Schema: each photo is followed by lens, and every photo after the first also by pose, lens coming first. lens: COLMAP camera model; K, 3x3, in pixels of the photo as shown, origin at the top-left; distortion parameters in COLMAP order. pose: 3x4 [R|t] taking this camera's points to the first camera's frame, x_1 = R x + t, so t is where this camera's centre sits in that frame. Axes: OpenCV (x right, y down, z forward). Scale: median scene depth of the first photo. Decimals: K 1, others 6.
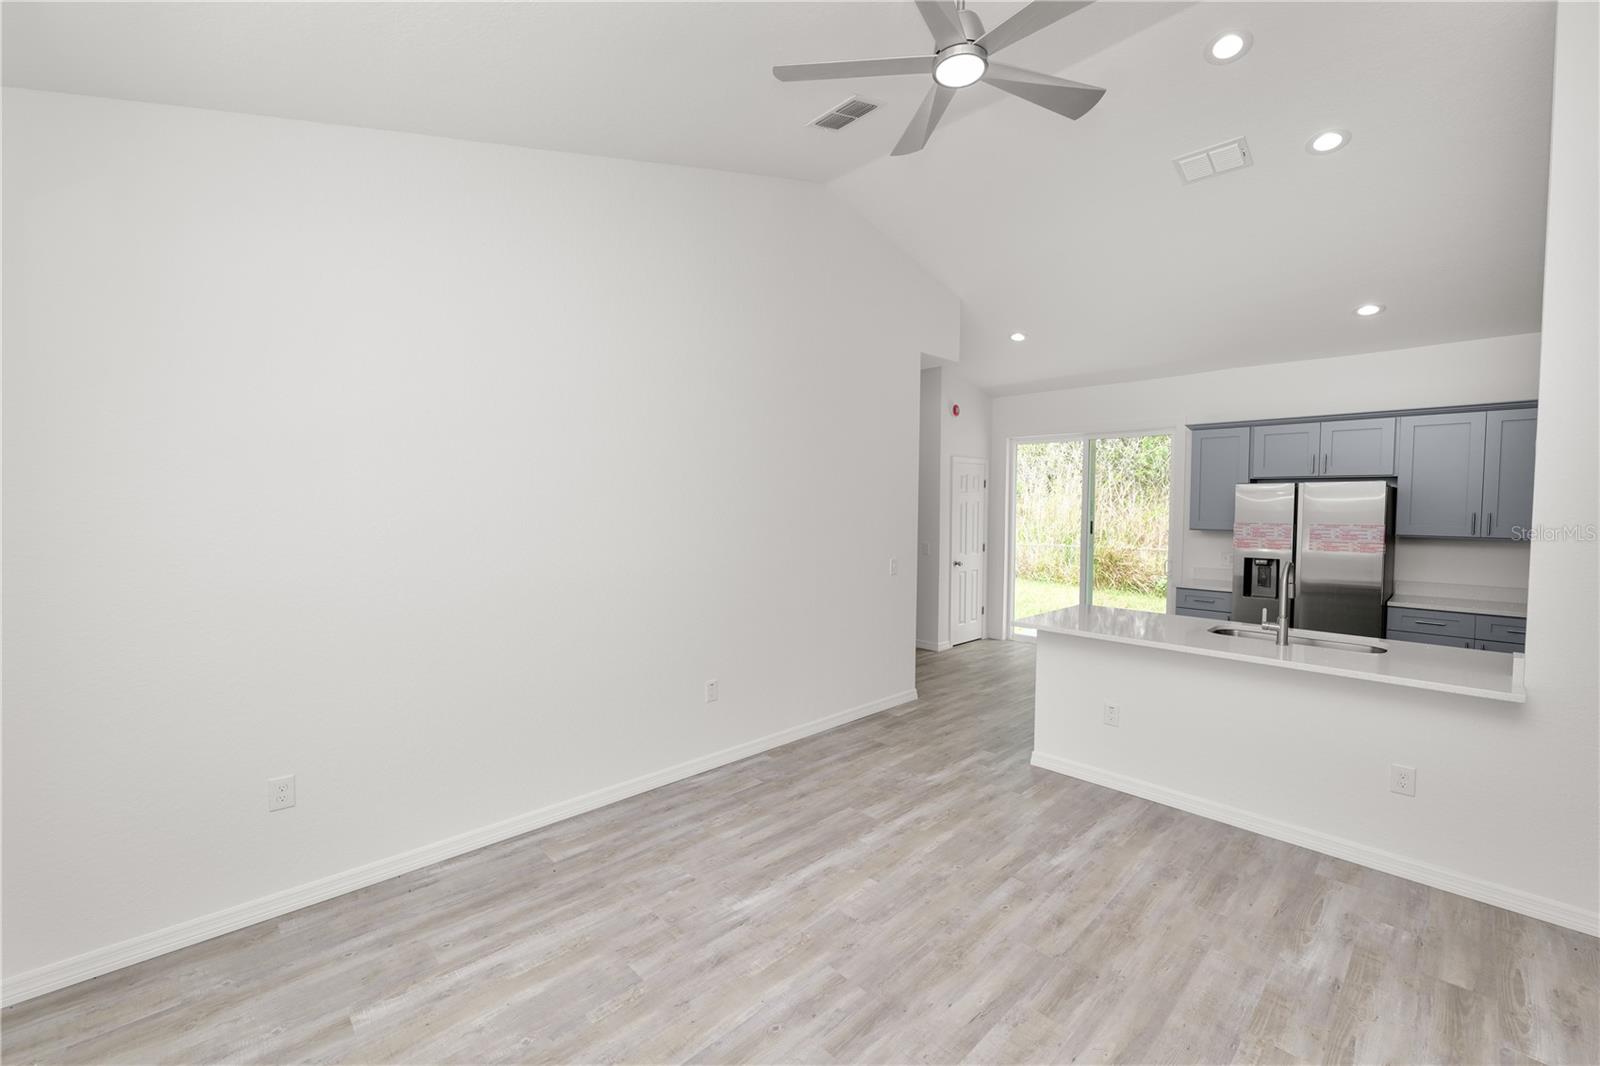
lens RADIAL K [[651.9, 0, 801.4], [0, 651.9, 530.9], [0, 0, 1]] dist [-0.013885, 0.001521]
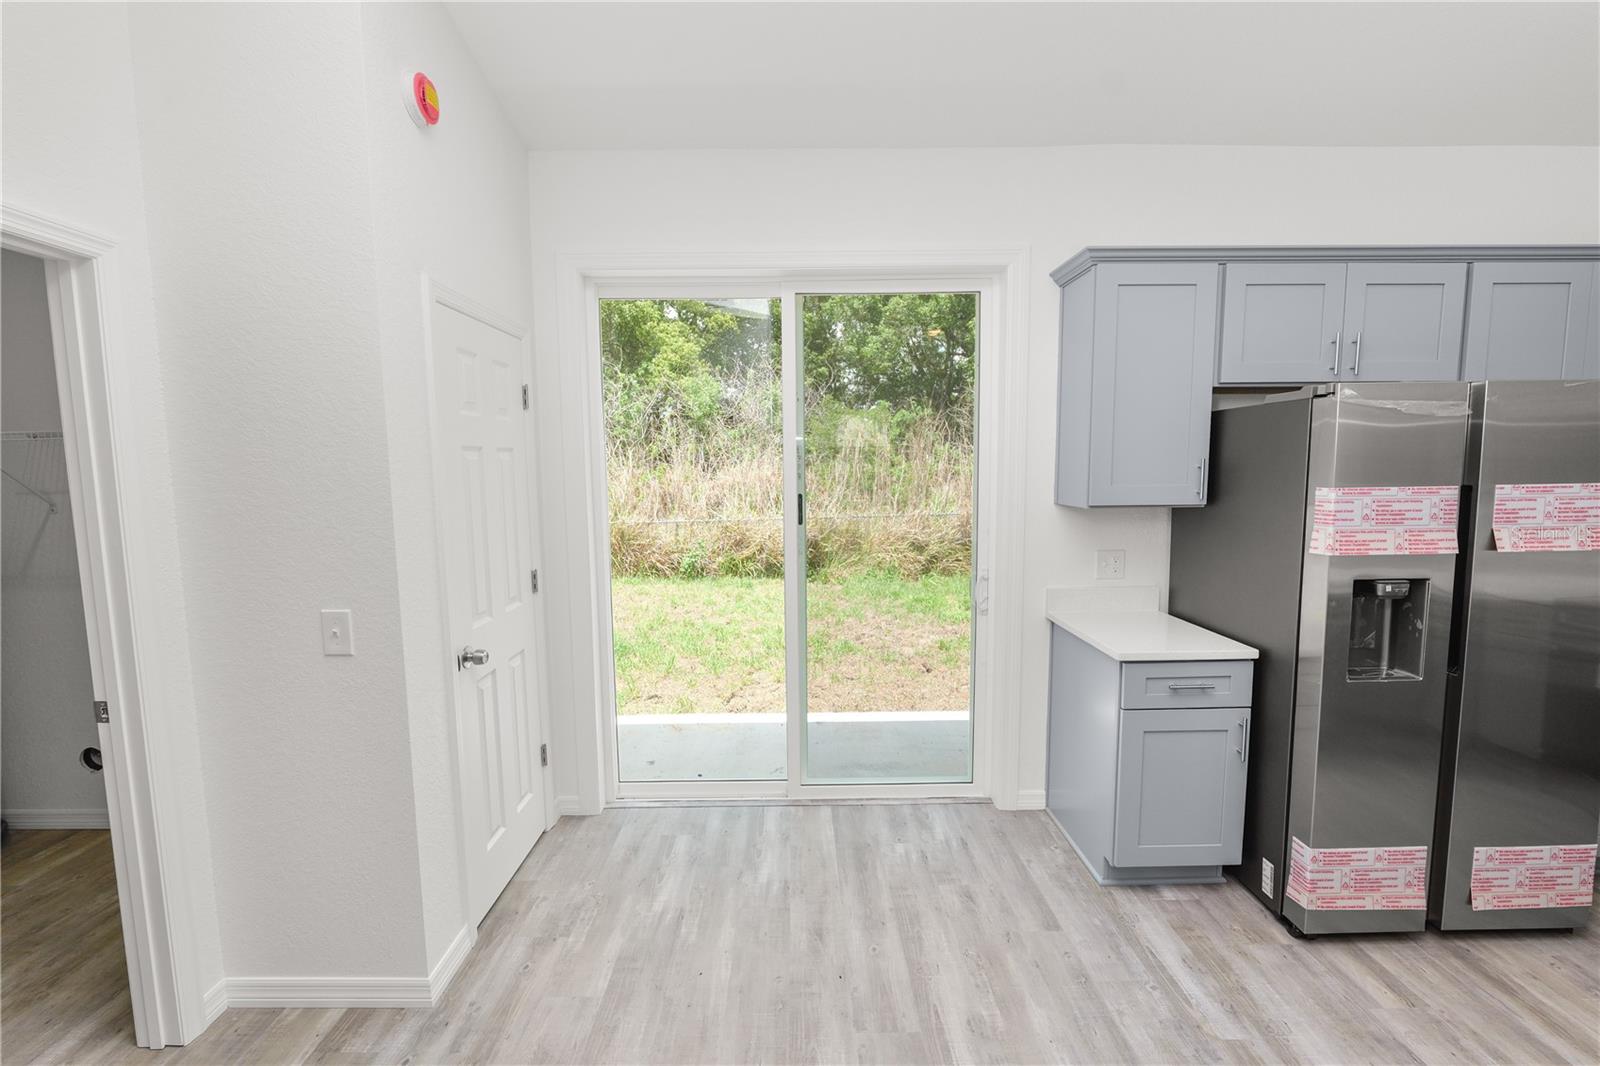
lens RADIAL K [[651.9, 0, 796.5], [0, 651.9, 529.9], [0, 0, 1]] dist [-0.013885, 0.001521]
pose [[0.688457, -0.082138, 0.720611, 0.303537], [0.046633, 0.996524, 0.069036, -0.046709], [-0.723777, -0.013924, 0.689894, 1.561629]]
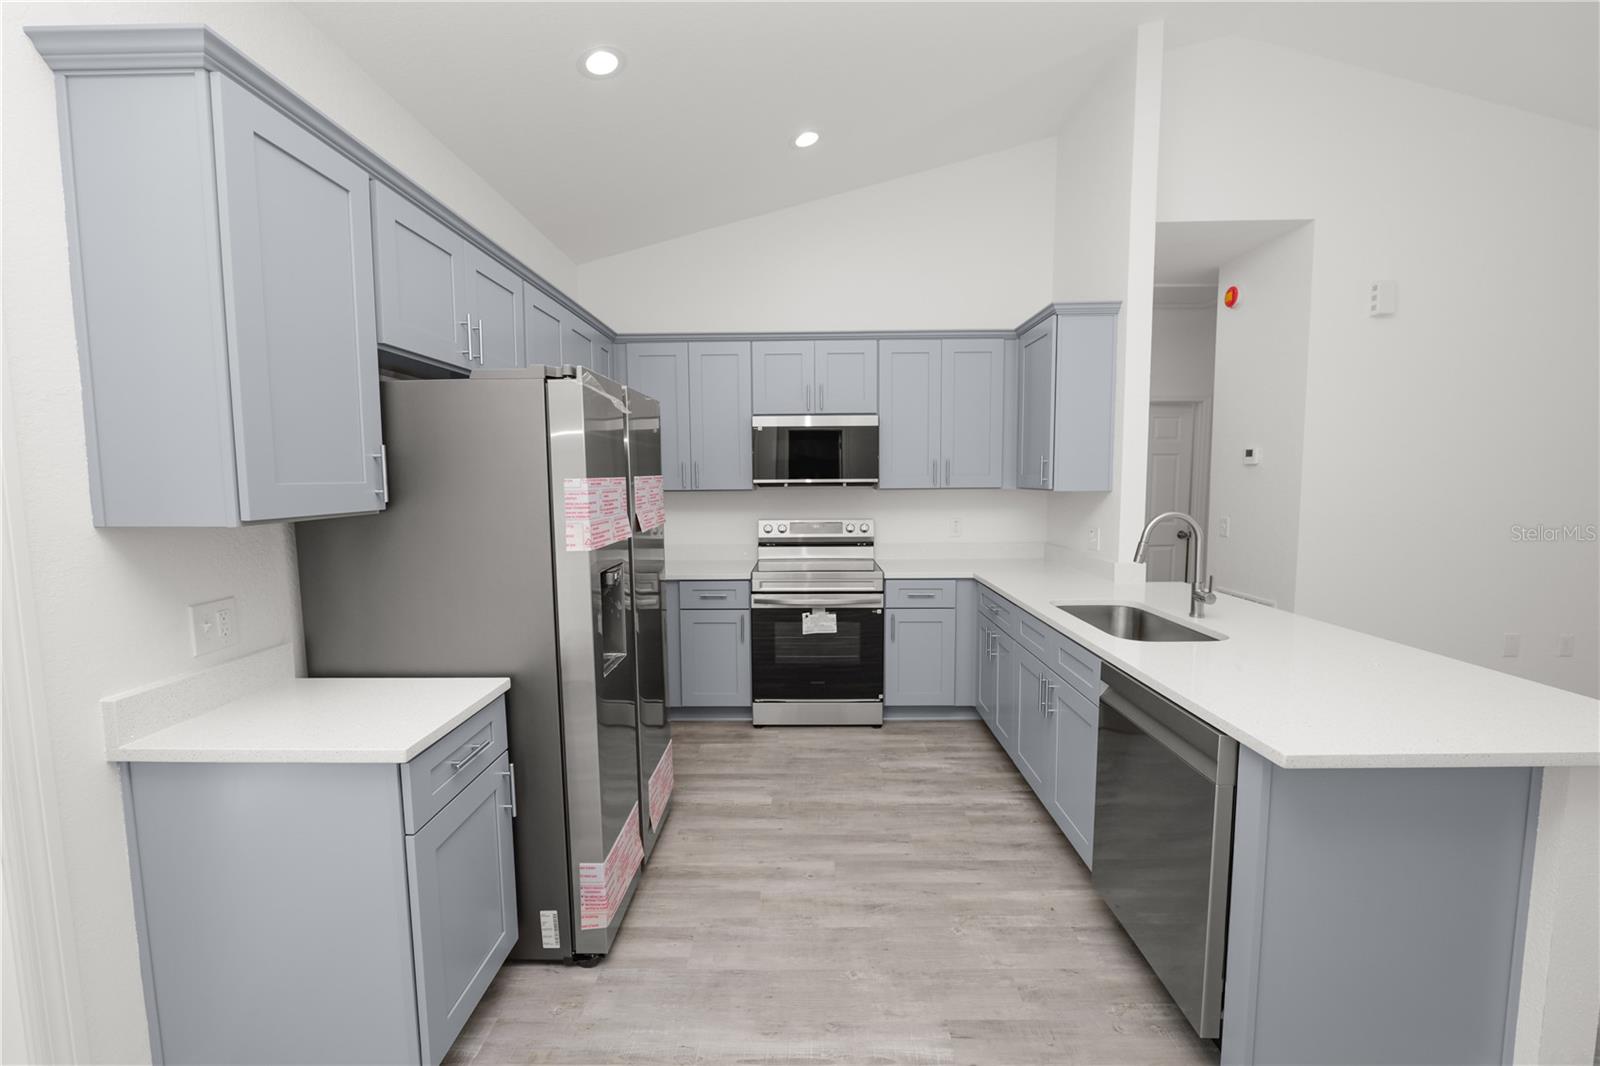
lens RADIAL K [[651.9, 0, 800.0], [0, 651.9, 532.0], [0, 0, 1]] dist [-0.013885, 0.001521]
pose [[-0.714673, -0.059540, 0.696920, 0.551598], [0.035708, 0.991965, 0.121365, -0.036723], [-0.698547, 0.111622, -0.706805, 1.888765]]
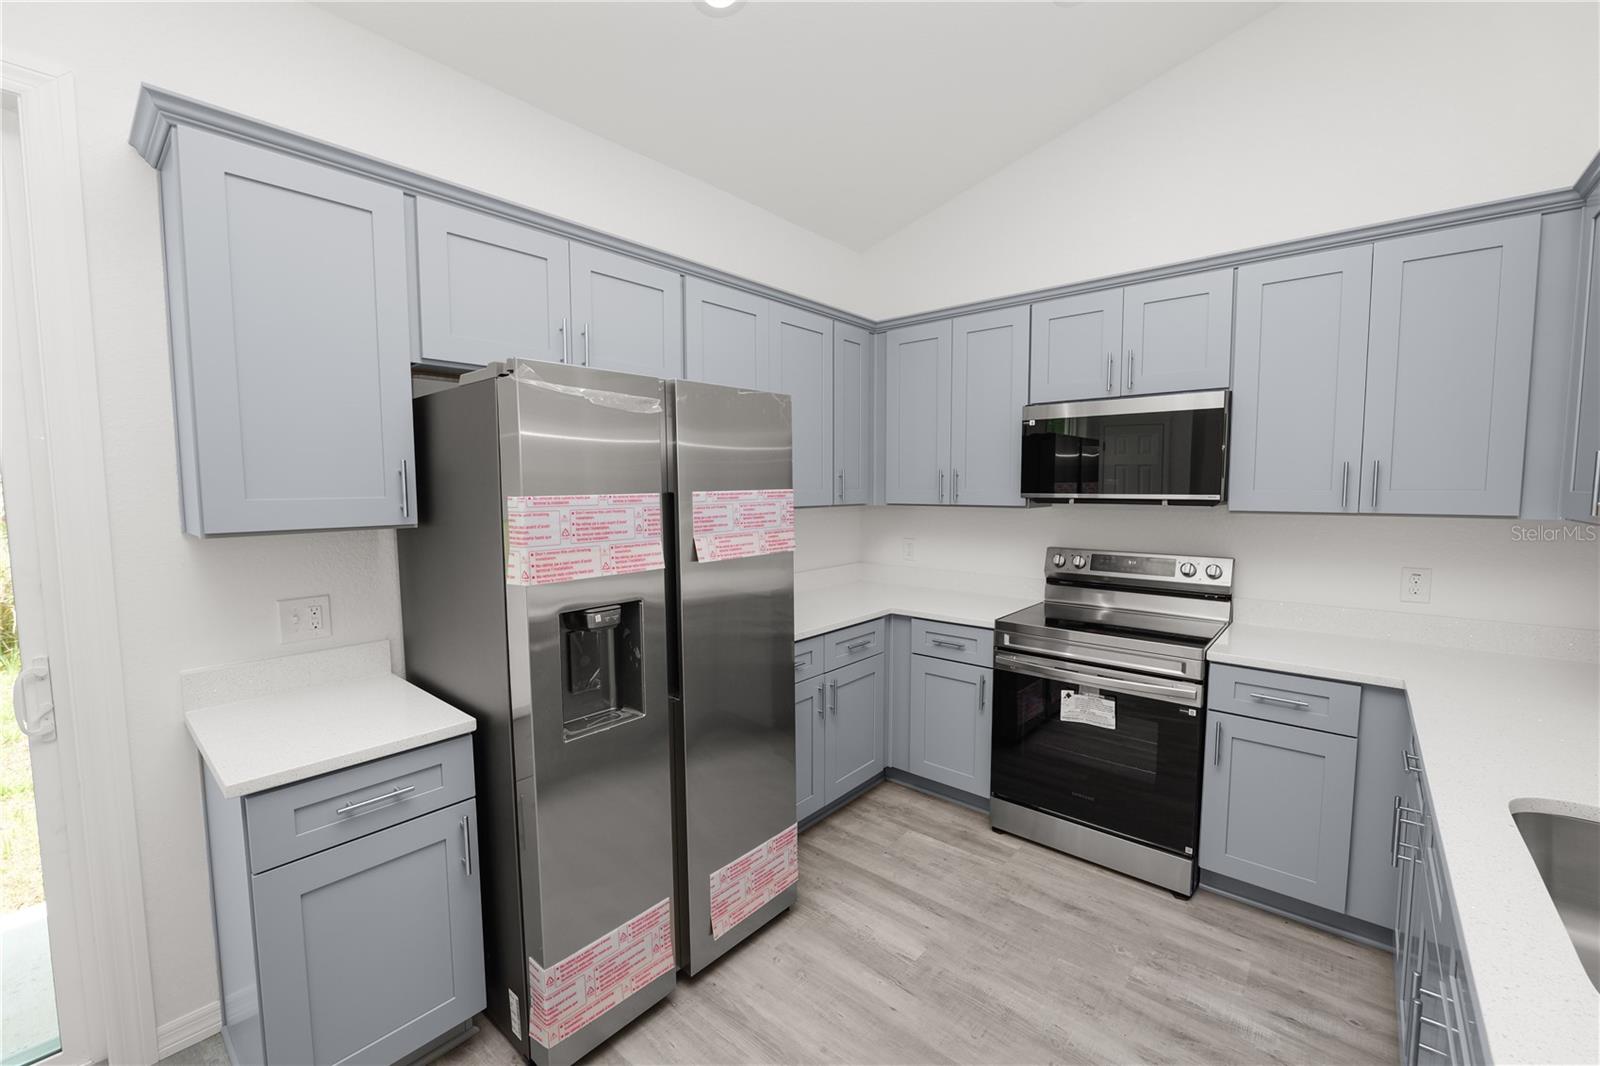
lens RADIAL K [[651.9, 0, 796.9], [0, 651.9, 535.0], [0, 0, 1]] dist [-0.013885, 0.001521]
pose [[-0.094760, -0.082875, 0.992045, 0.609065], [0.048105, 0.994983, 0.087716, -0.024929], [-0.994337, 0.056034, -0.090298, 1.466686]]
